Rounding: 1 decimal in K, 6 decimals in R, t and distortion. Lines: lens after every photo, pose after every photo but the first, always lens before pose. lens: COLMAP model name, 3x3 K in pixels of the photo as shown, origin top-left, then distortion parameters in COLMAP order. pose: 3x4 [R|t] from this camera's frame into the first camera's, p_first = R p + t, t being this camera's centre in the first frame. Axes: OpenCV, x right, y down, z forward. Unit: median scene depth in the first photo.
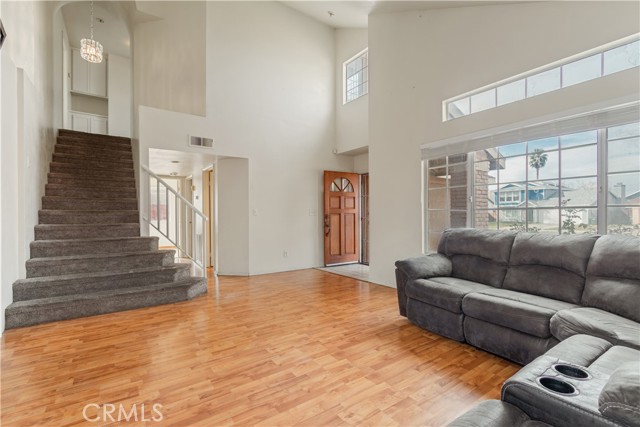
lens RADIAL K [[294.7, 0, 318.3], [0, 294.7, 213.6], [0, 0, 1]] dist [0.000019, -0.000346]
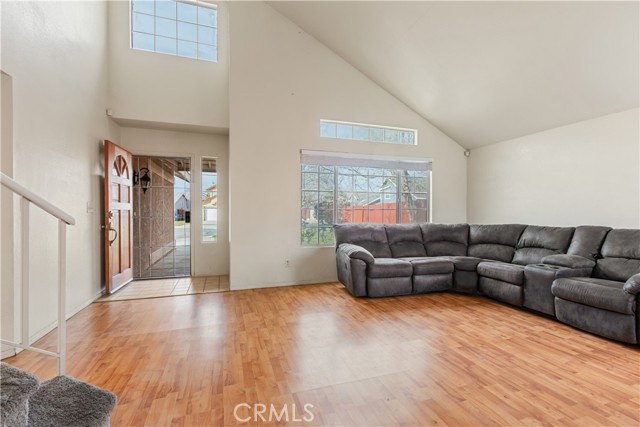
lens RADIAL K [[294.7, 0, 322.6], [0, 294.7, 215.7], [0, 0, 1]] dist [0.000019, -0.000346]
pose [[0.278845, -0.008279, 0.960300, -1.328325], [-0.010242, 0.999880, 0.011595, 0.002382], [-0.960281, -0.013069, 0.278727, 1.154643]]
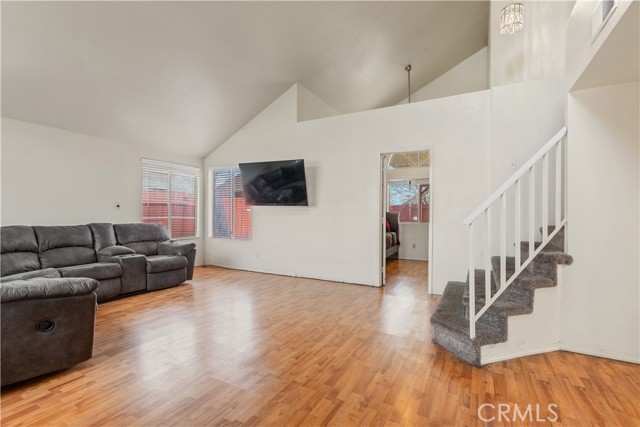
lens RADIAL K [[294.7, 0, 323.0], [0, 294.7, 214.6], [0, 0, 1]] dist [0.000019, -0.000346]
pose [[-0.889177, -0.000056, -0.457564, 0.164267], [0.004049, 0.999960, -0.007991, 0.021495], [0.457546, -0.008958, -0.889141, 2.703249]]
